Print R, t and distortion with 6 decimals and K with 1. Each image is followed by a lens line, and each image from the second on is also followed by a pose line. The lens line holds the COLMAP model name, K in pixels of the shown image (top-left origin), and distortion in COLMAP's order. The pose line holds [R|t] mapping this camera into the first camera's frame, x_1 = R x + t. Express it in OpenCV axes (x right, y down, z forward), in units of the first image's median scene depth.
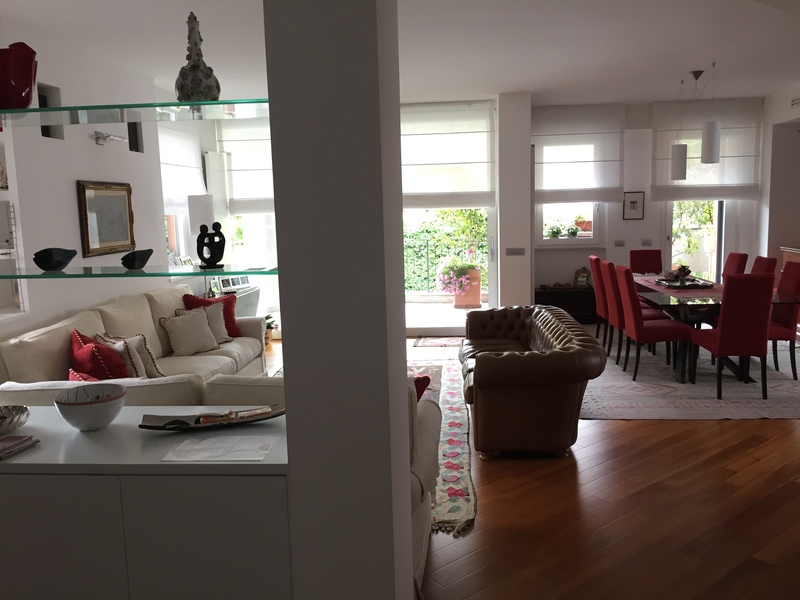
lens RADIAL K [[680.5, 0, 400.0], [0, 680.5, 300.0], [0, 0, 1]] dist [0.073772, -0.103384]
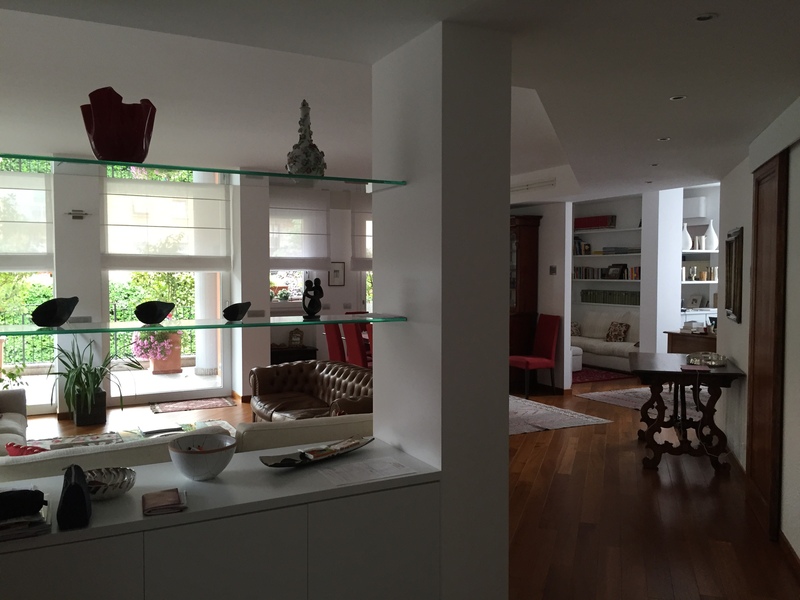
lens RADIAL K [[680.5, 0, 400.0], [0, 680.5, 300.0], [0, 0, 1]] dist [0.073772, -0.103384]
pose [[0.836811, 0.004310, 0.547475, -0.292302], [0.049238, 0.995324, -0.083095, 0.009239], [-0.545274, 0.096492, 0.832686, -0.008730]]
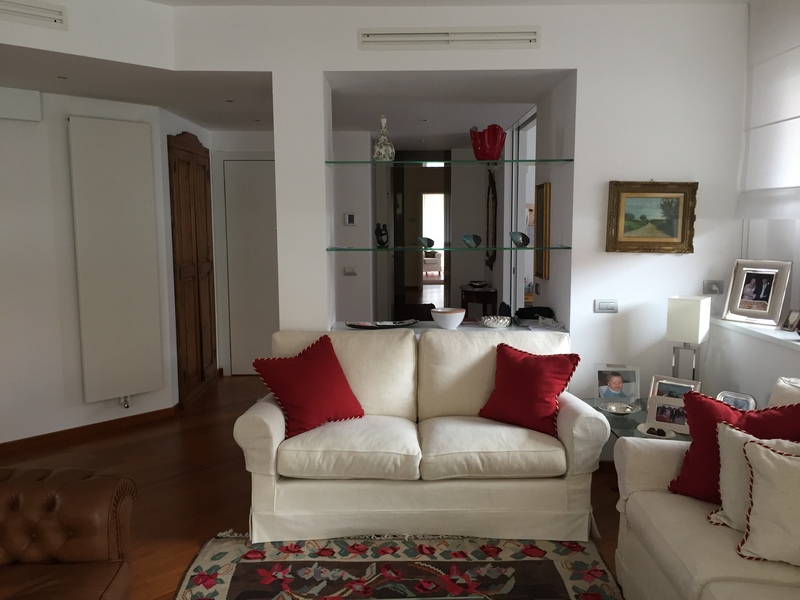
lens RADIAL K [[680.5, 0, 400.0], [0, 680.5, 300.0], [0, 0, 1]] dist [0.073772, -0.103384]
pose [[-0.992427, 0.050186, -0.112119, -0.042736], [0.020876, 0.968364, 0.248667, -0.141381], [0.121051, 0.244443, -0.962078, 1.076339]]
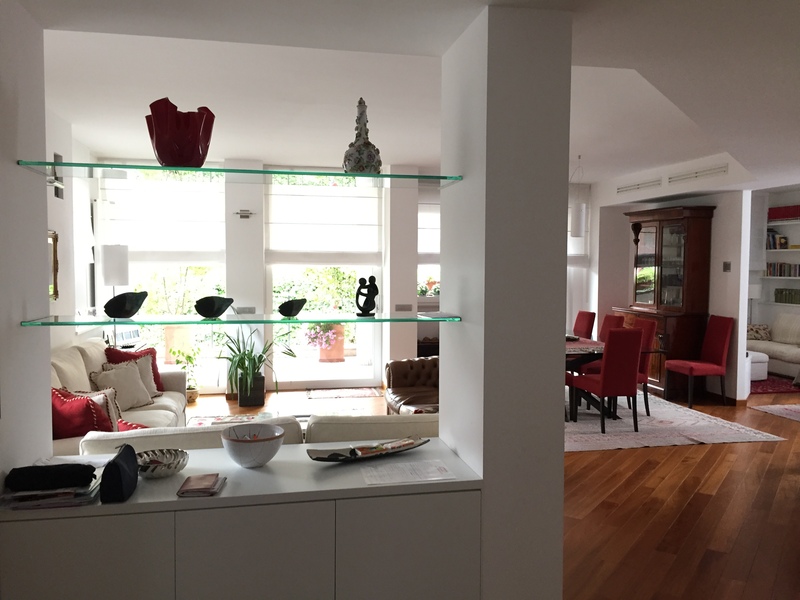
lens RADIAL K [[680.5, 0, 400.0], [0, 680.5, 300.0], [0, 0, 1]] dist [0.073772, -0.103384]
pose [[0.953046, 0.016851, 0.302356, -0.213692], [0.008576, 0.996548, -0.082574, 0.008067], [-0.302704, 0.081289, 0.949612, -0.035859]]
